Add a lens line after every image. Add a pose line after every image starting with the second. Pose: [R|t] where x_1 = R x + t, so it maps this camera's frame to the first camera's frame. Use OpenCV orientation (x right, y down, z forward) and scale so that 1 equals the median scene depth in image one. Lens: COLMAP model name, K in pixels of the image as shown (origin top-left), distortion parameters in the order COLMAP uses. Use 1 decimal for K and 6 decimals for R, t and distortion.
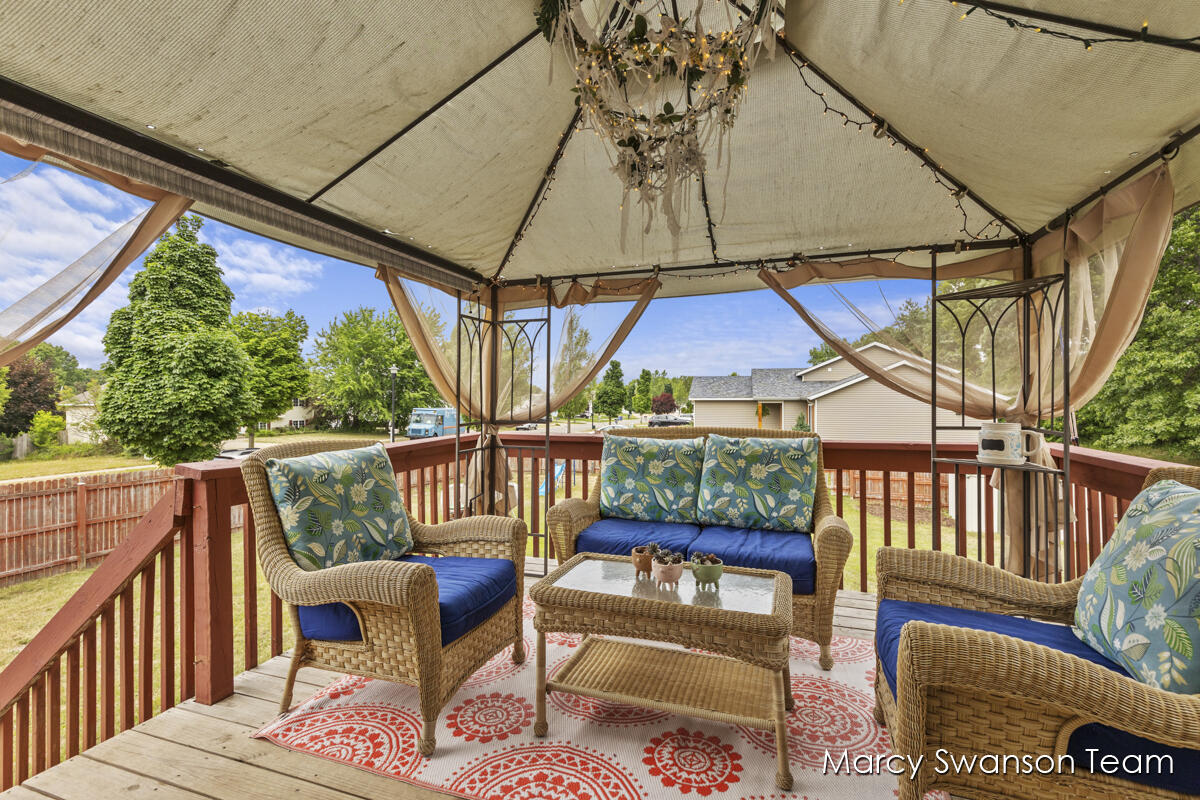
lens RADIAL K [[553.1, 0, 600.0], [0, 553.1, 400.0], [0, 0, 1]] dist [0.010594, 0.000197]
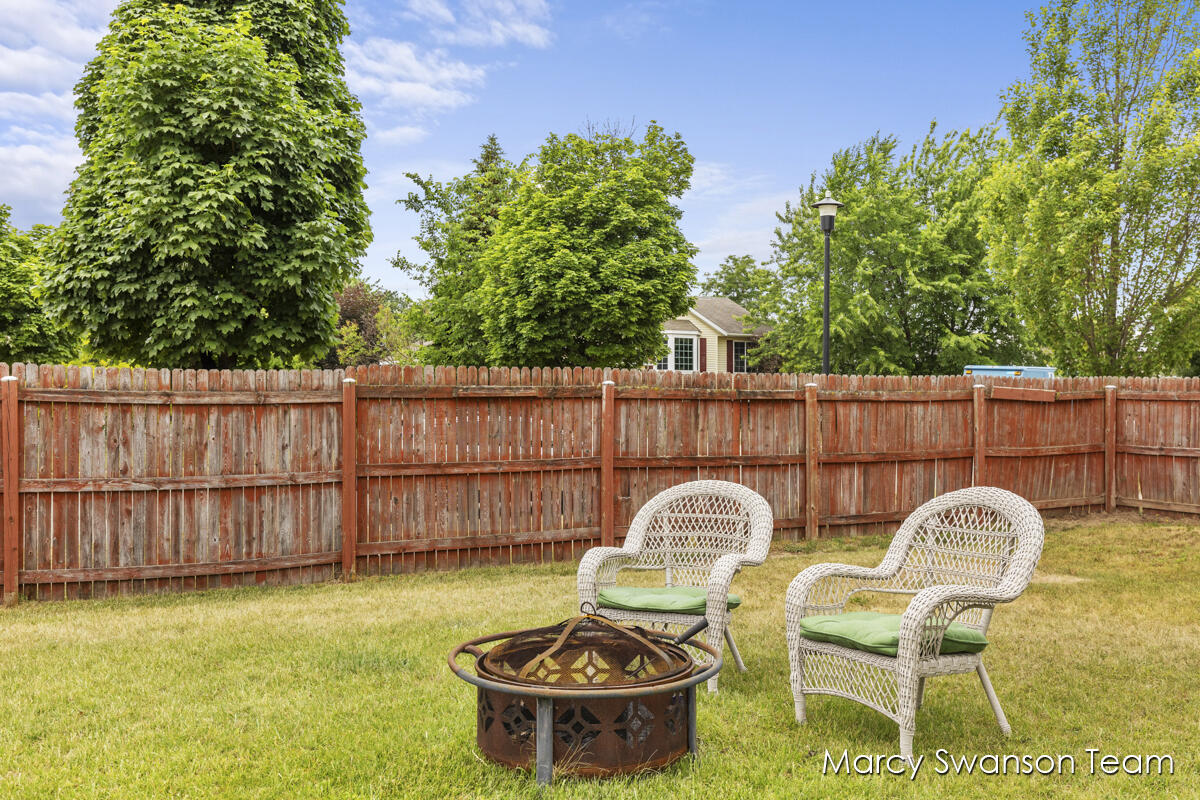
lens RADIAL K [[1082.1, 0, 600.0], [0, 1082.1, 400.0], [0, 0, 1]] dist [0.009931, 0.004908]
pose [[0.751746, 0.007012, -0.659415, -0.025530], [-0.007722, 0.999969, 0.001831, 0.059677], [0.659407, 0.003716, 0.751777, 0.349294]]
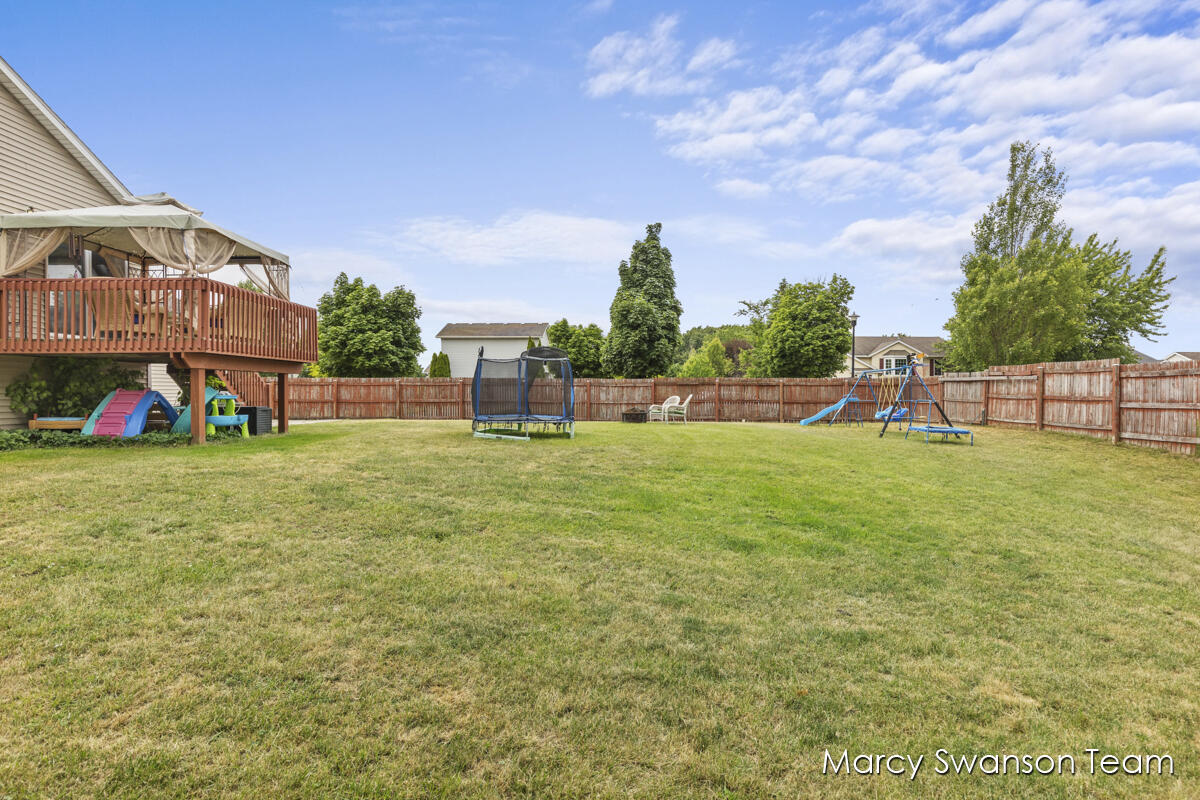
lens RADIAL K [[623.8, 0, 600.0], [0, 623.8, 400.0], [0, 0, 1]] dist [0.003949, 0.000610]
pose [[0.303653, 0.017043, -0.952630, 0.486950], [-0.005966, 0.999854, 0.015987, 0.067641], [0.952764, 0.000829, 0.303711, 0.216079]]
